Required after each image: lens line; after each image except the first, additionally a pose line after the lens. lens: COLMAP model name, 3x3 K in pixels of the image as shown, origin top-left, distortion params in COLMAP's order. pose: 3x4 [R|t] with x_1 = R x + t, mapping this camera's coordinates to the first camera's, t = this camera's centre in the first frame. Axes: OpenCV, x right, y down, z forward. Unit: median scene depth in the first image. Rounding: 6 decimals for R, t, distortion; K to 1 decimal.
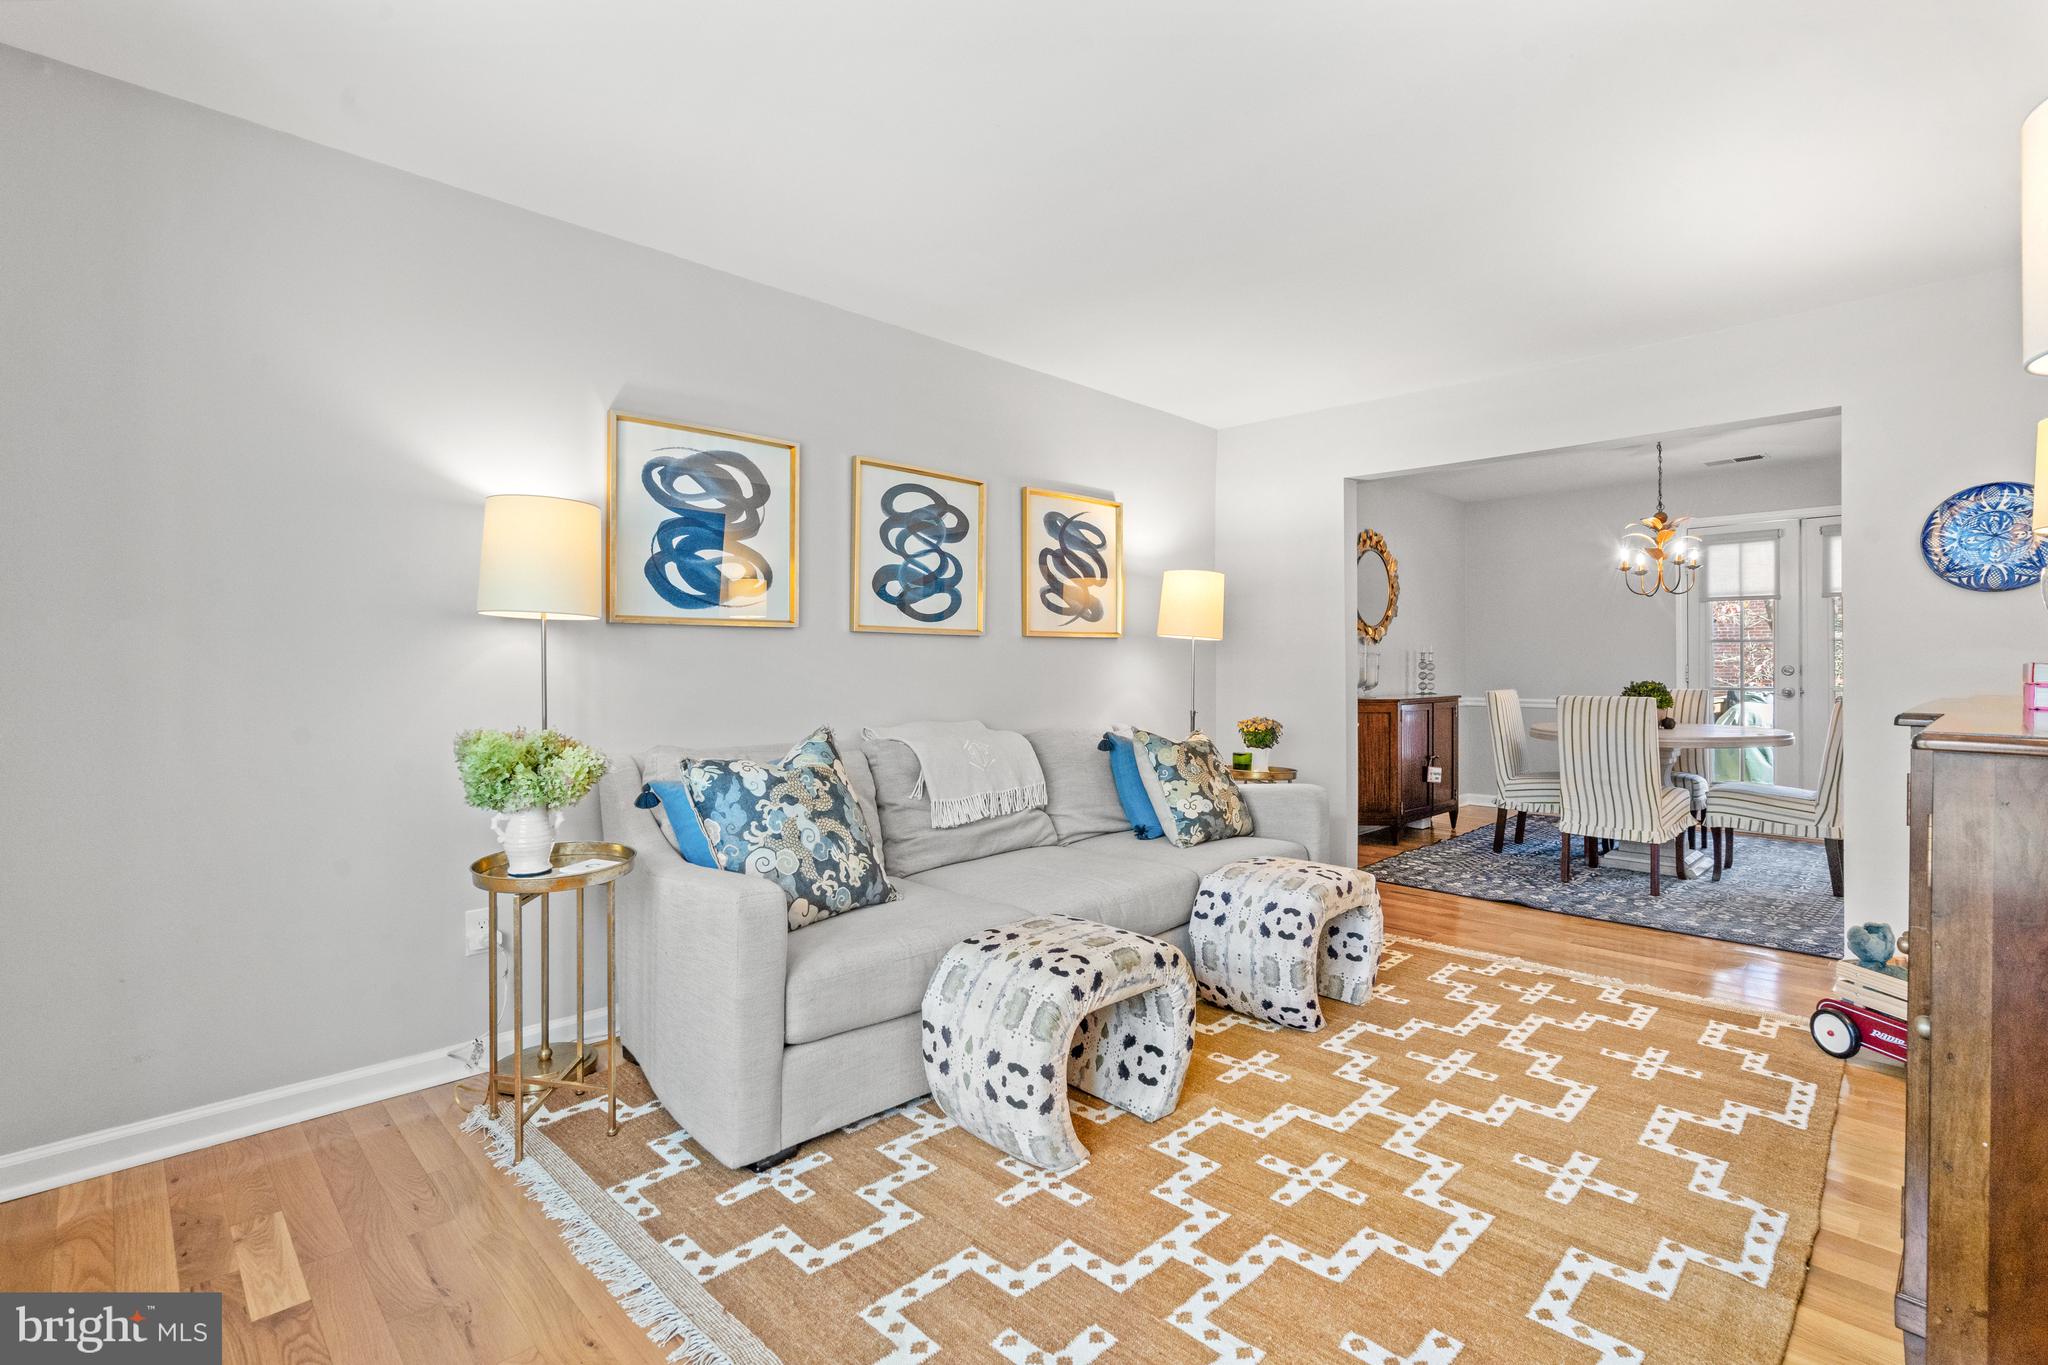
lens RADIAL K [[944.1, 0, 1007.0], [0, 944.1, 670.3], [0, 0, 1]] dist [-0.005083, 0.003379]
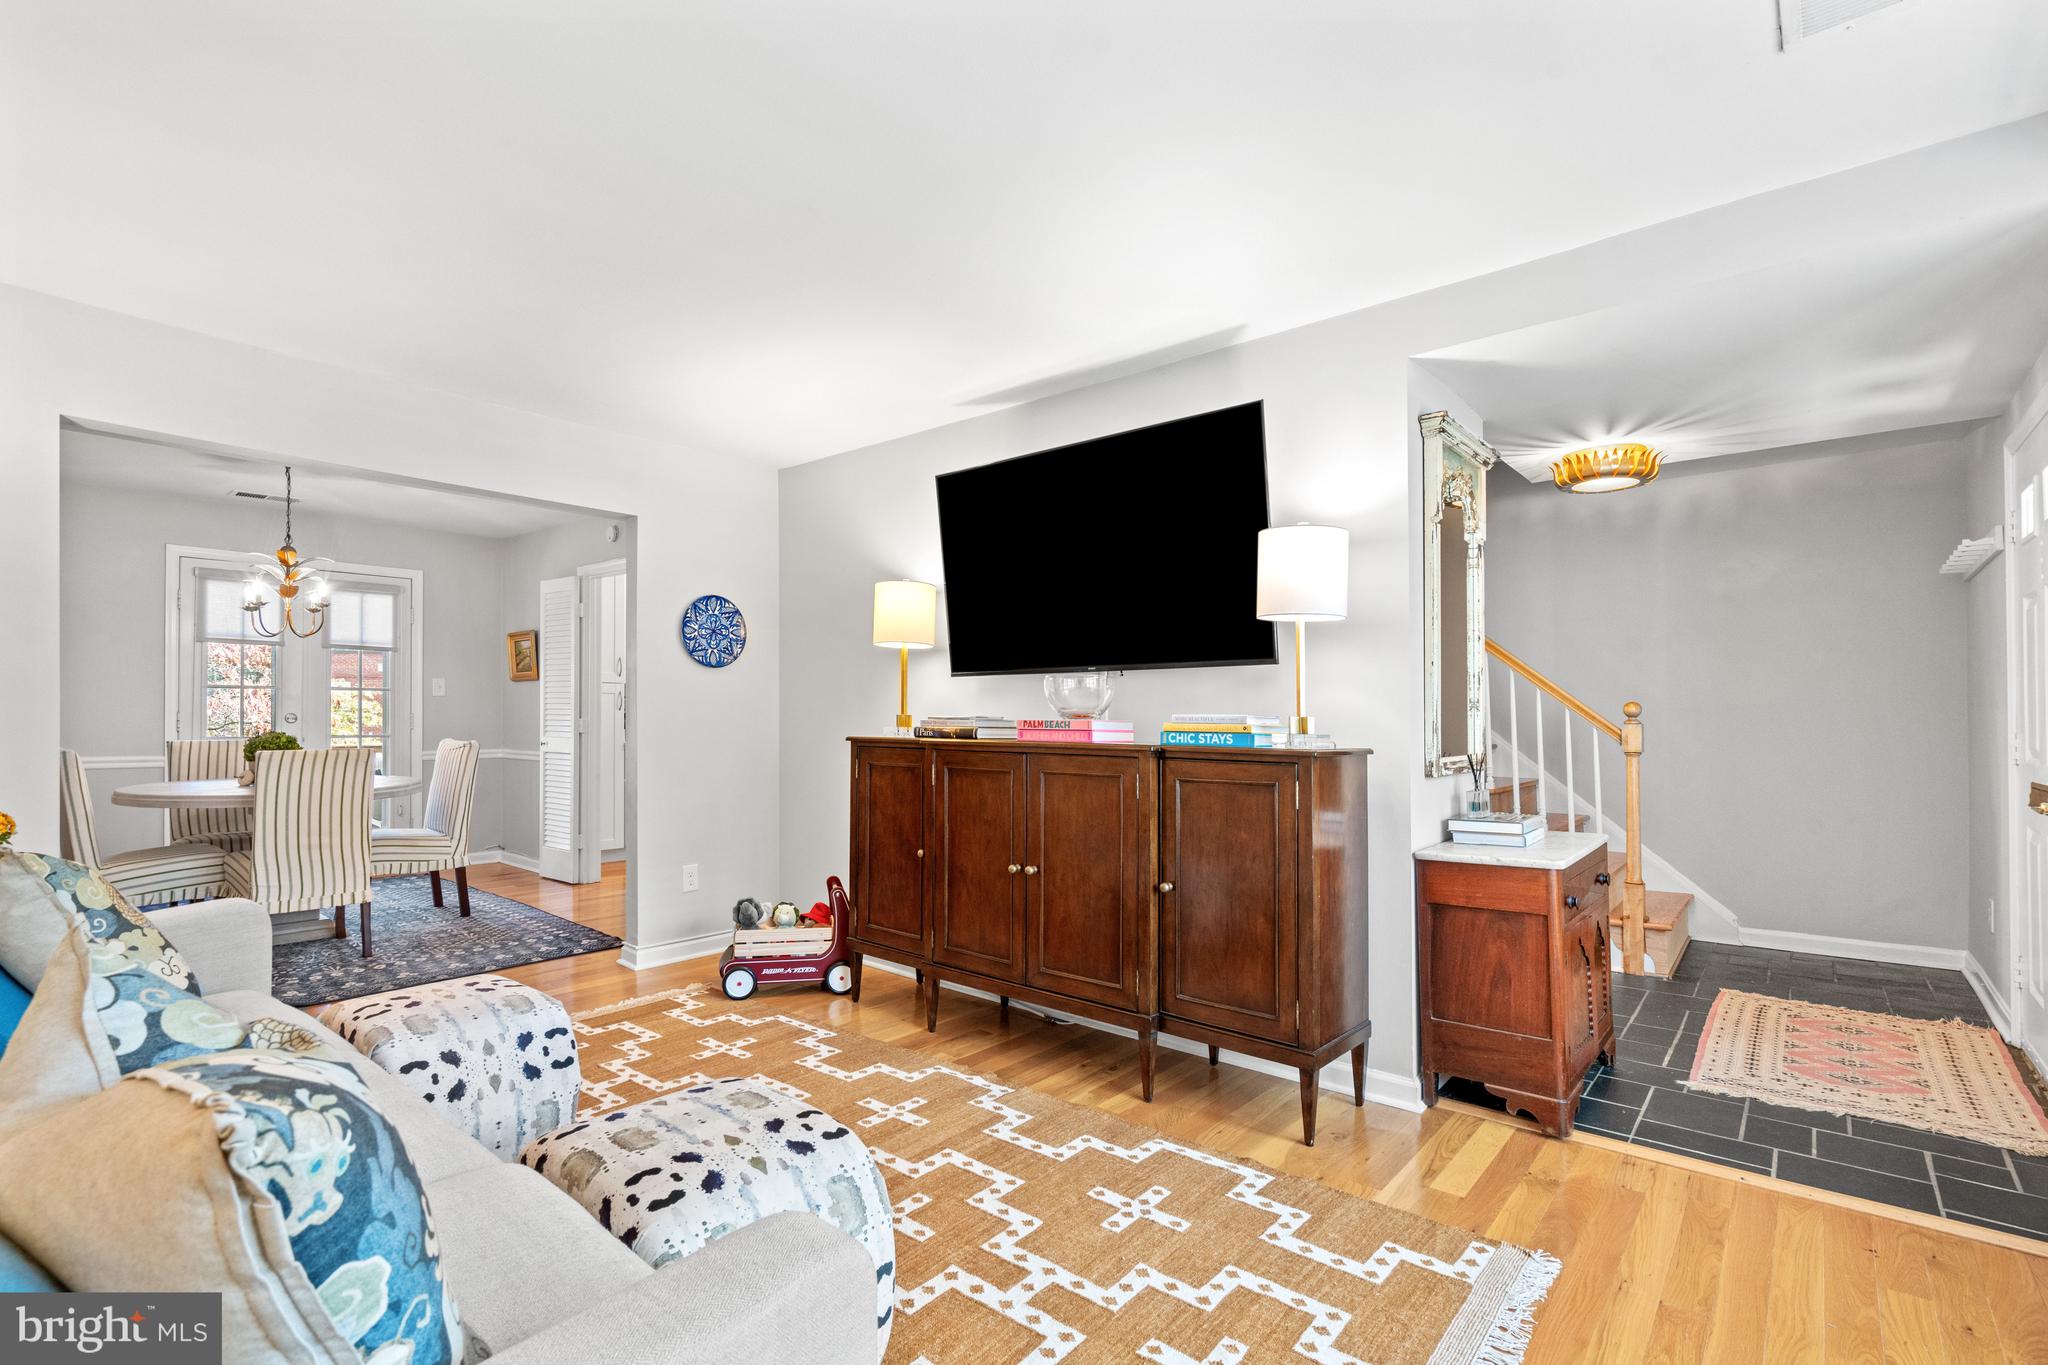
lens RADIAL K [[944.1, 0, 1039.5], [0, 944.1, 701.9], [0, 0, 1]] dist [-0.005083, 0.003379]
pose [[-0.115607, 0.012541, 0.993216, -0.540644], [-0.002401, 0.999914, -0.012905, -0.012116], [-0.993292, -0.003876, -0.115567, 0.700072]]
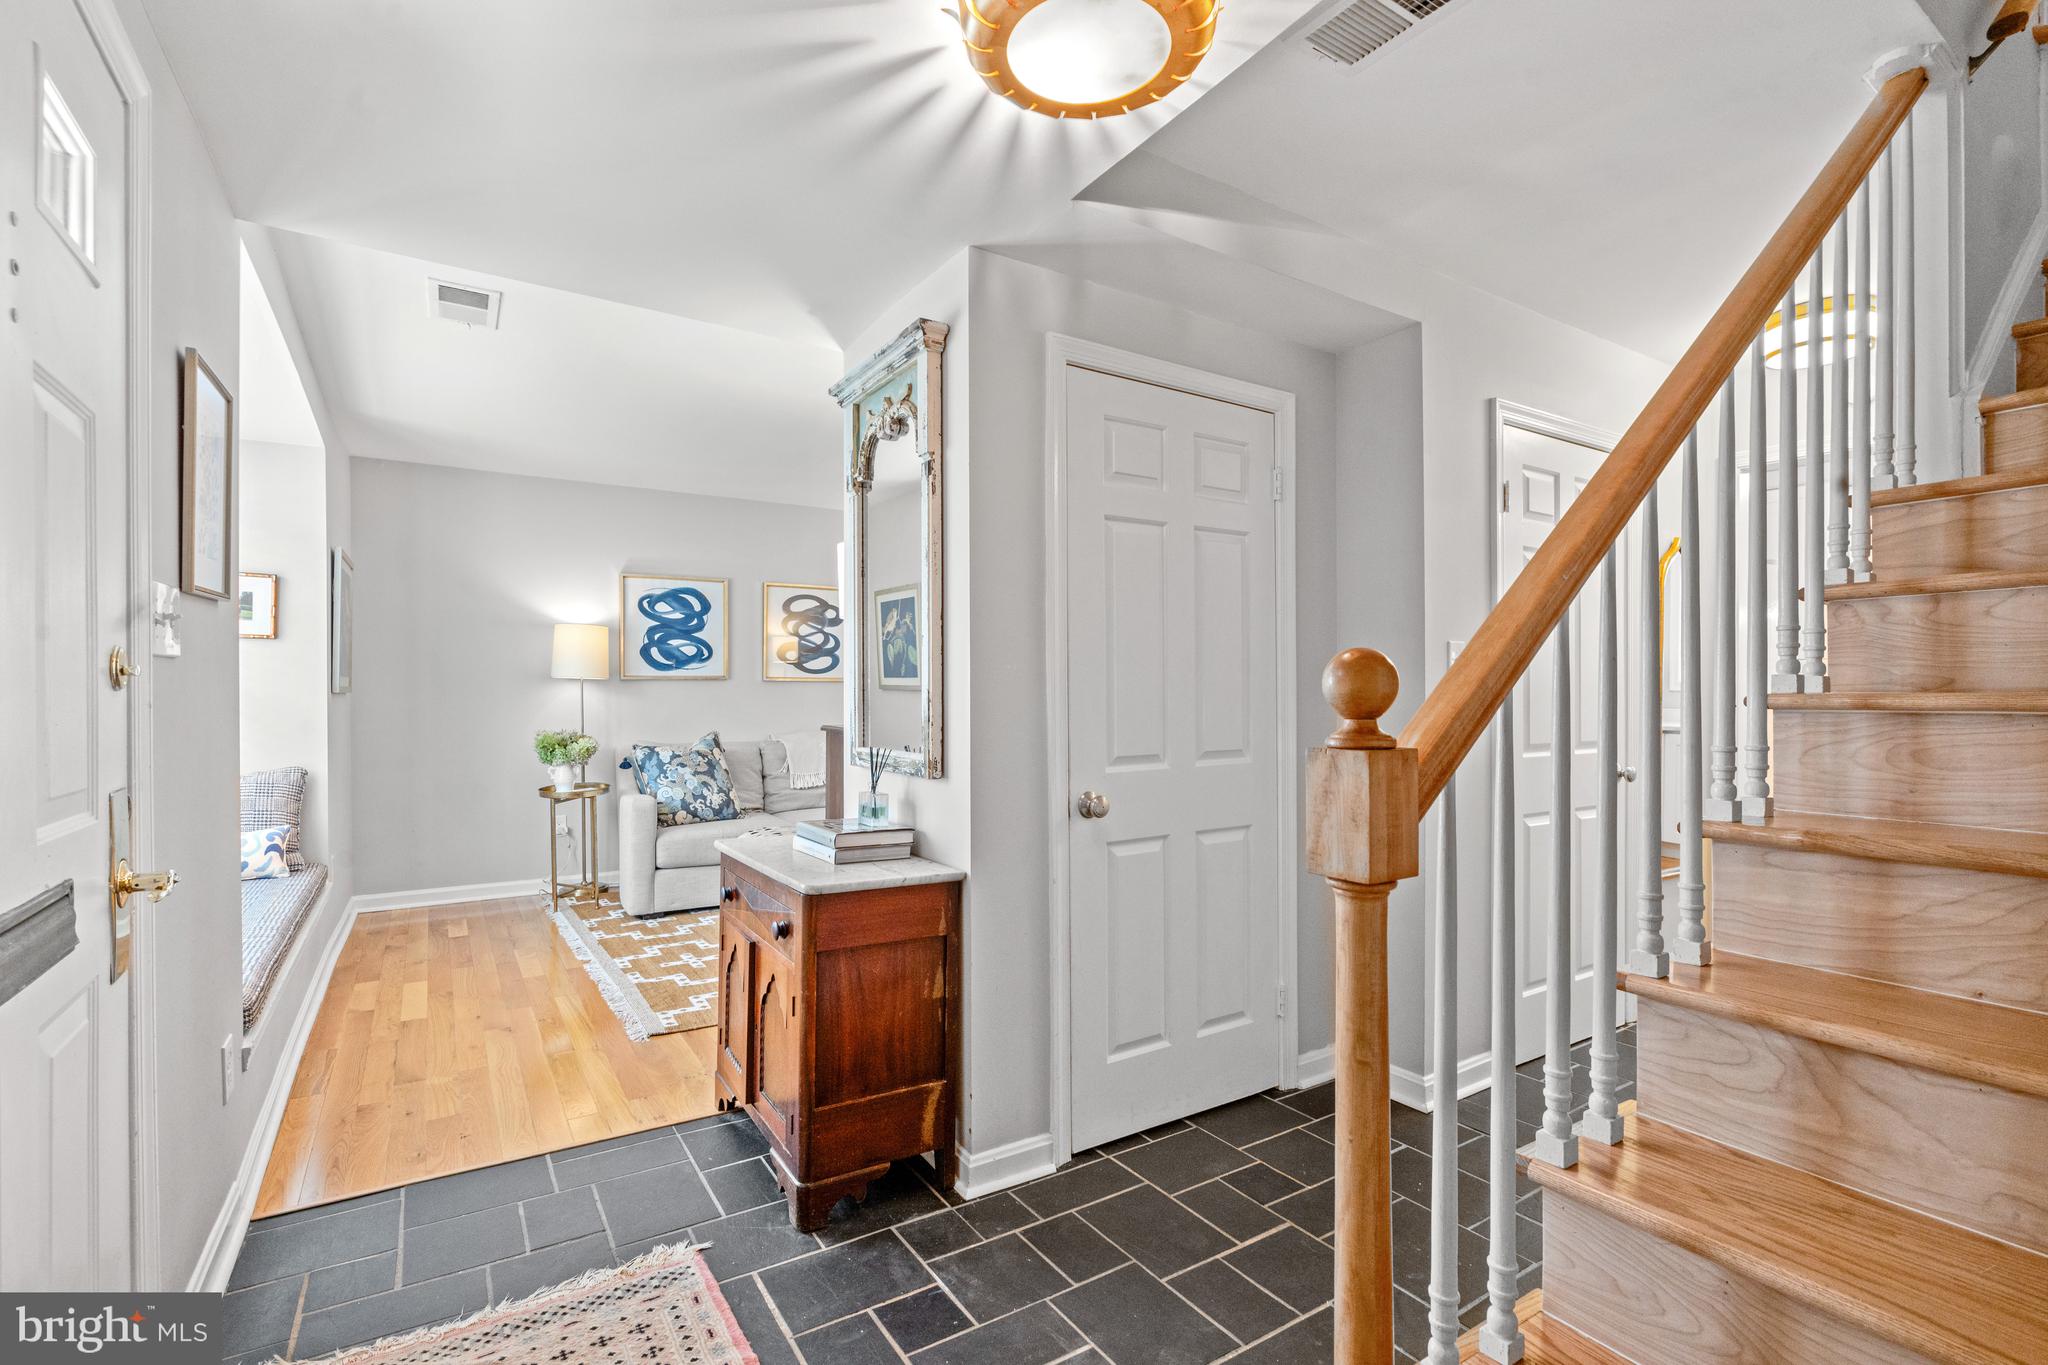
lens RADIAL K [[944.1, 0, 1002.7], [0, 944.1, 693.1], [0, 0, 1]] dist [-0.005083, 0.003379]
pose [[0.978264, -0.002545, -0.207350, 0.797697], [0.001755, 0.999990, -0.003997, -0.011859], [0.207358, 0.003546, 0.978259, -0.801214]]
